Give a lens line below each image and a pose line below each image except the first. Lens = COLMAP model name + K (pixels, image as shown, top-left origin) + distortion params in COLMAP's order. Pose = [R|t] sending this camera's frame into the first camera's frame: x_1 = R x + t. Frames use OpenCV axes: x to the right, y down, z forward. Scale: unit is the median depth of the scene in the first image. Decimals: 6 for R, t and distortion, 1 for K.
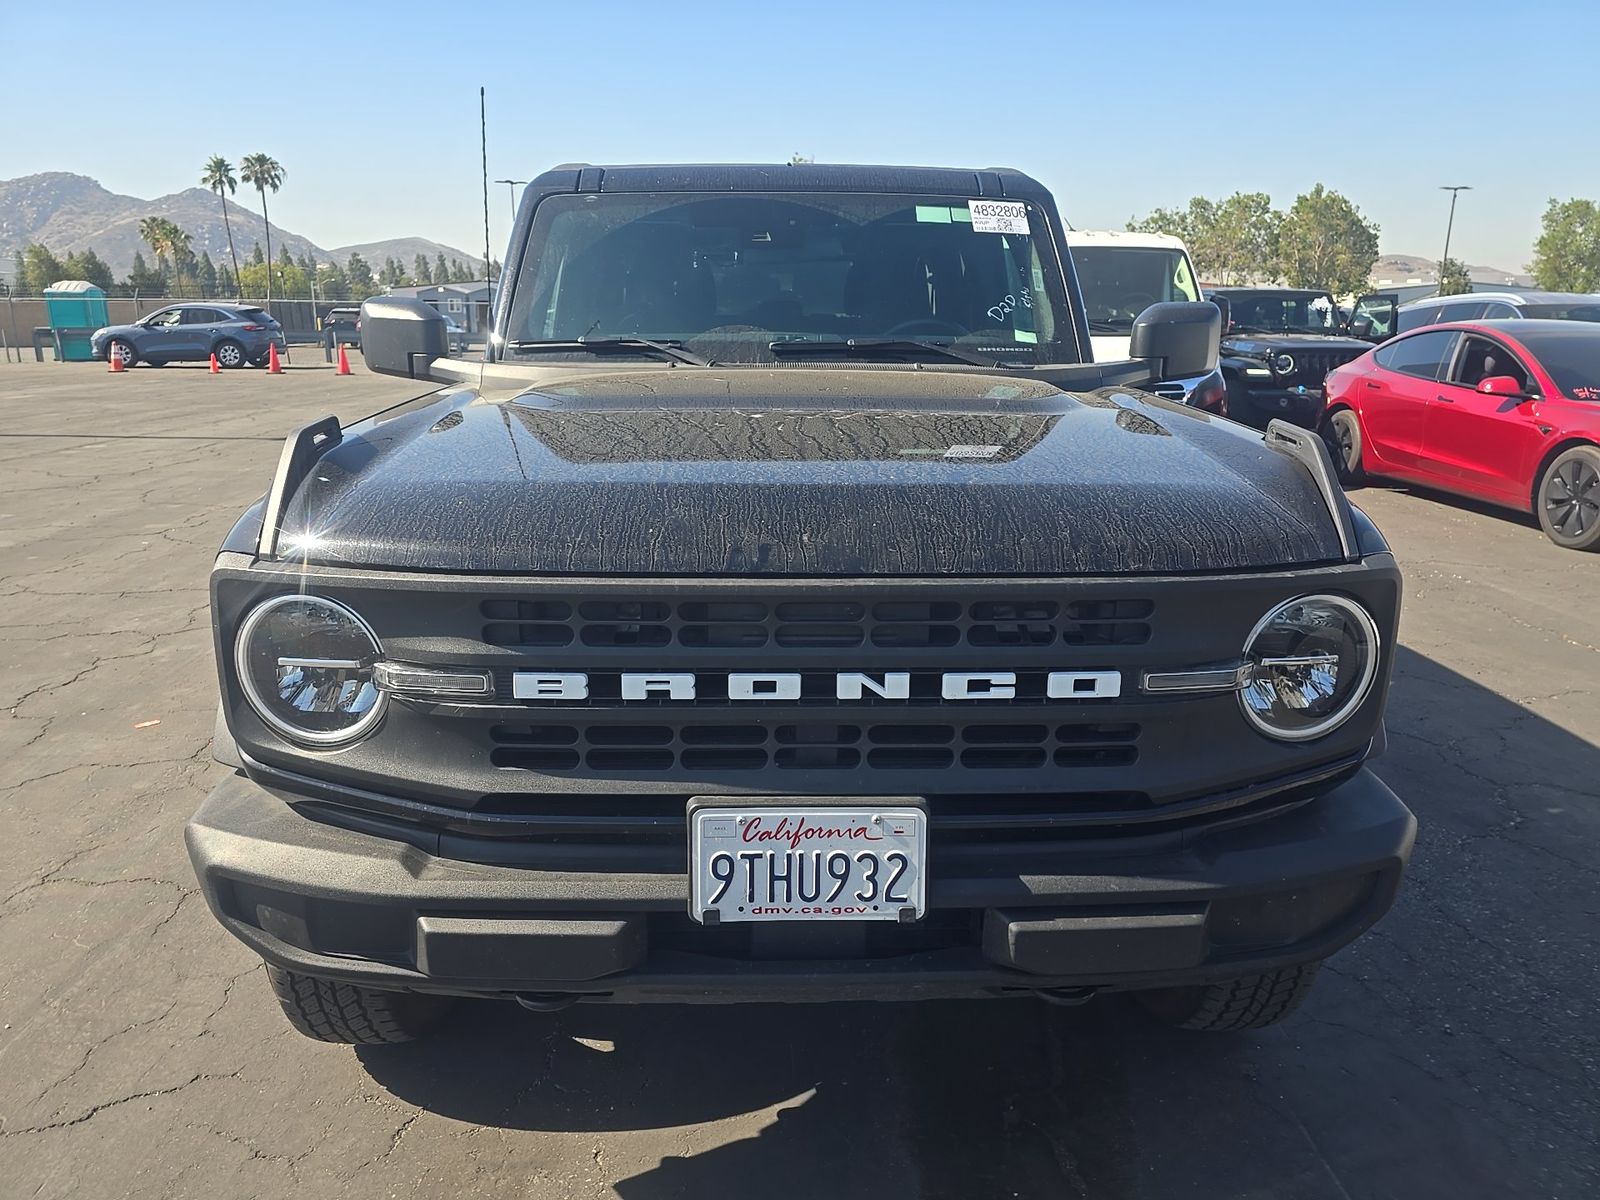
lens RADIAL K [[1086.1, 0, 785.6], [0, 1086.1, 605.2], [0, 0, 1]] dist [-0.001021, 0.000714]
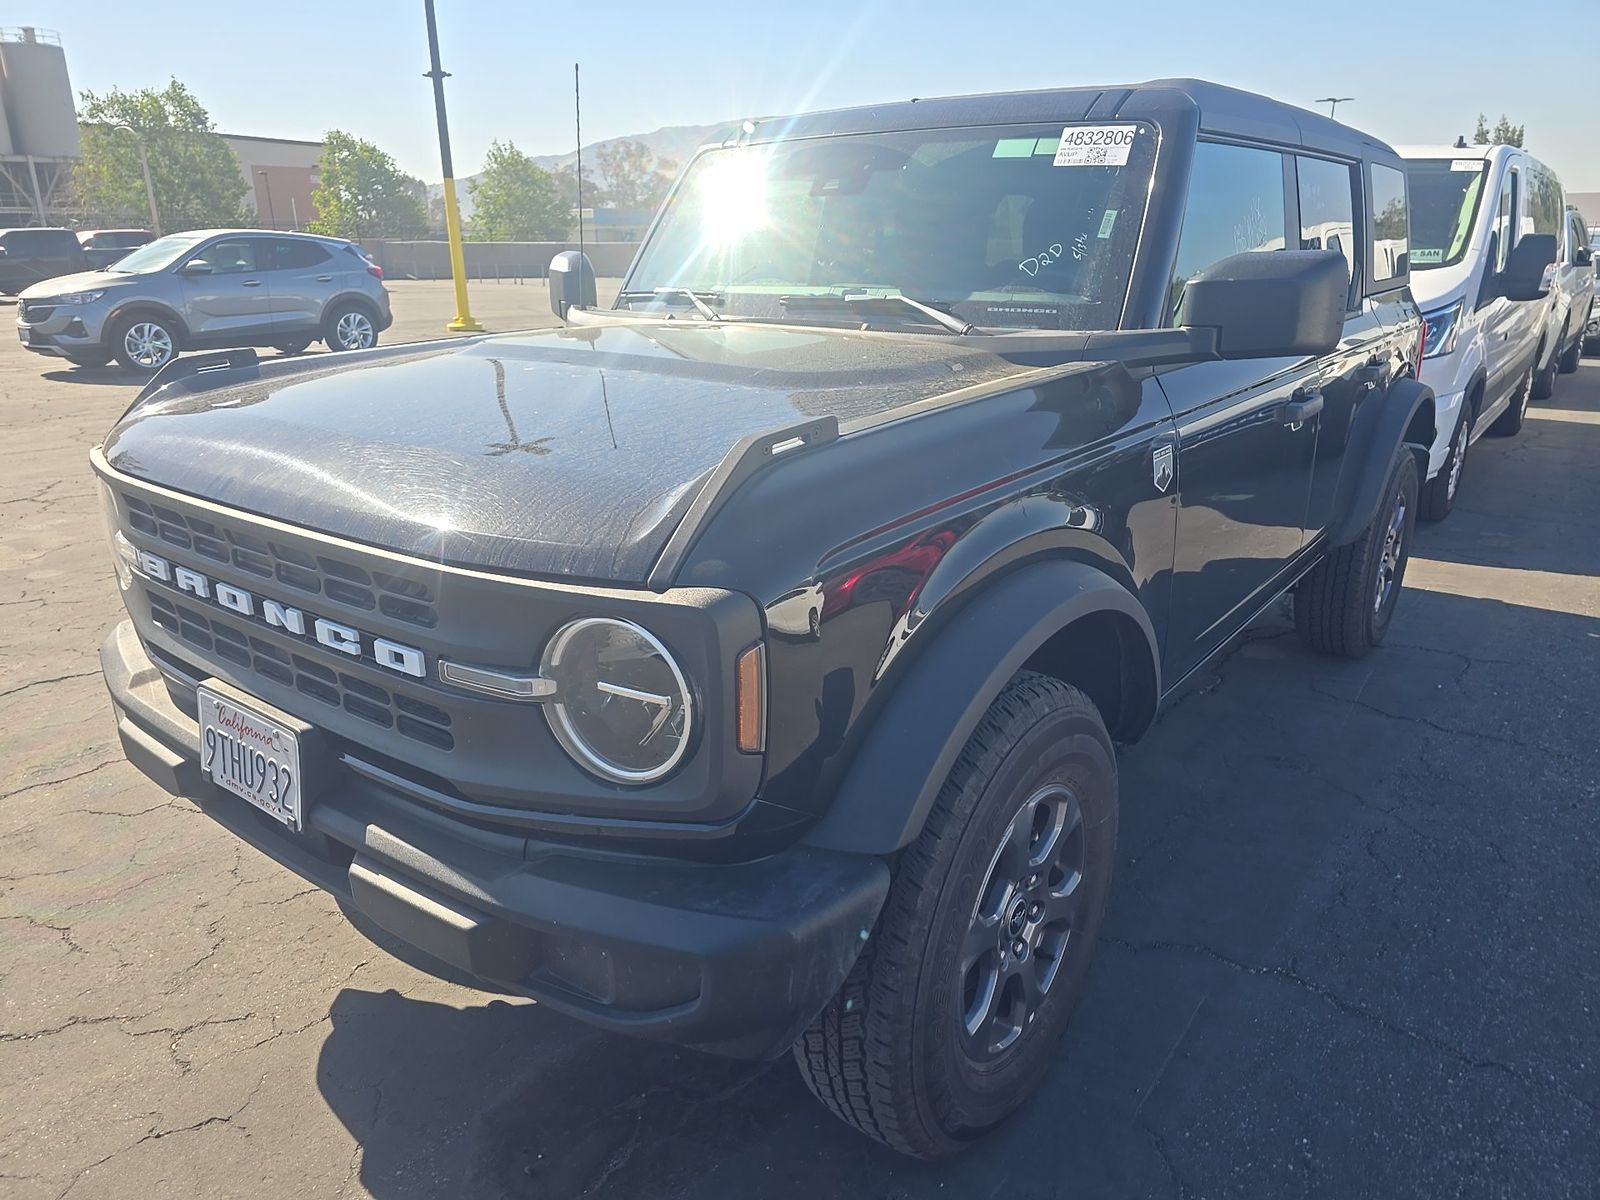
lens RADIAL K [[1086.1, 0, 785.6], [0, 1086.1, 605.2], [0, 0, 1]] dist [-0.001021, 0.000714]
pose [[0.768835, 0.190546, -0.610398, 1.153595], [-0.155511, 0.981628, 0.110556, -0.141868], [0.620249, 0.009924, 0.784342, 0.429454]]
